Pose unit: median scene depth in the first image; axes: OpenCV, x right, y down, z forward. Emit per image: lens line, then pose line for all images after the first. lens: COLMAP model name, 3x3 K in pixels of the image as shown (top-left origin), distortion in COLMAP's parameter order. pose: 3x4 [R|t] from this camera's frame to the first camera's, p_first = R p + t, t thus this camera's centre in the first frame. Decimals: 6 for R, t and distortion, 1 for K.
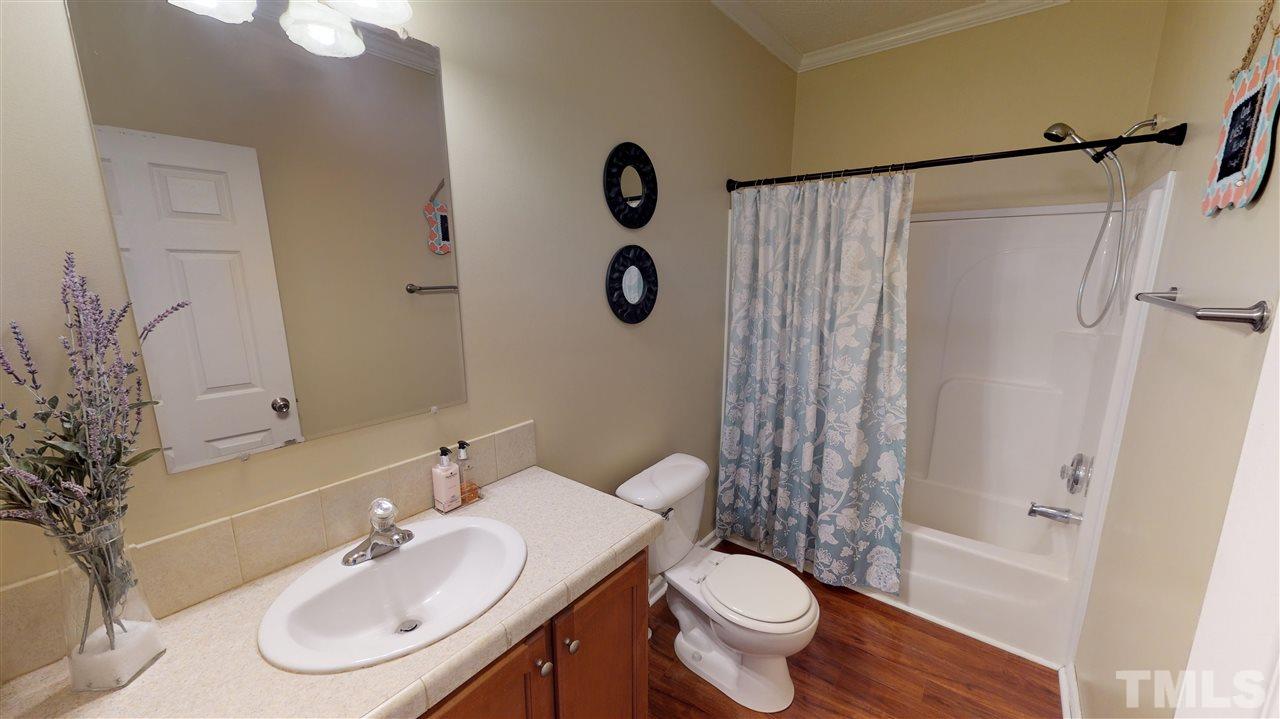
lens RADIAL K [[468.5, 0, 643.1], [0, 468.5, 364.0], [0, 0, 1]] dist [0.000085, -0.000067]
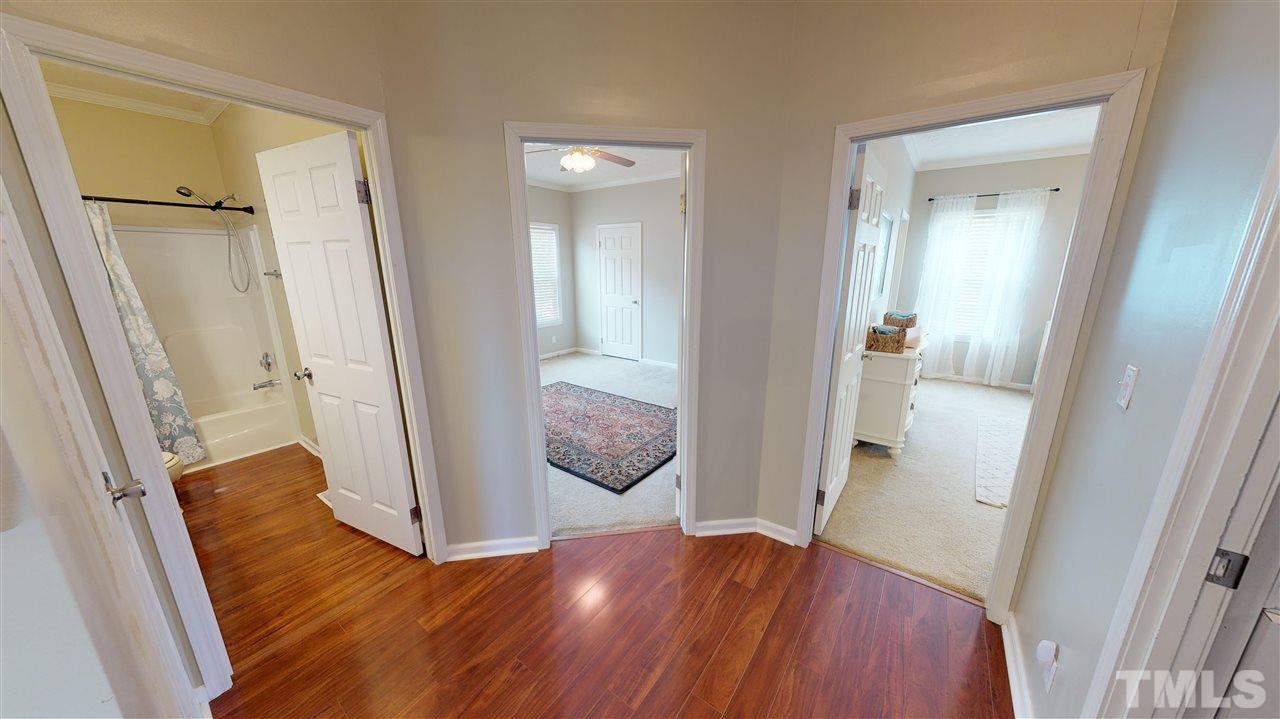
lens RADIAL K [[402.5, 0, 645.6], [0, 402.5, 366.2], [0, 0, 1]] dist [-0.001401, 0.000037]
pose [[-0.052391, -0.237121, 0.970066, -0.879899], [0.193121, 0.950657, 0.242807, 0.131985], [-0.979775, 0.200061, -0.004012, -0.627962]]
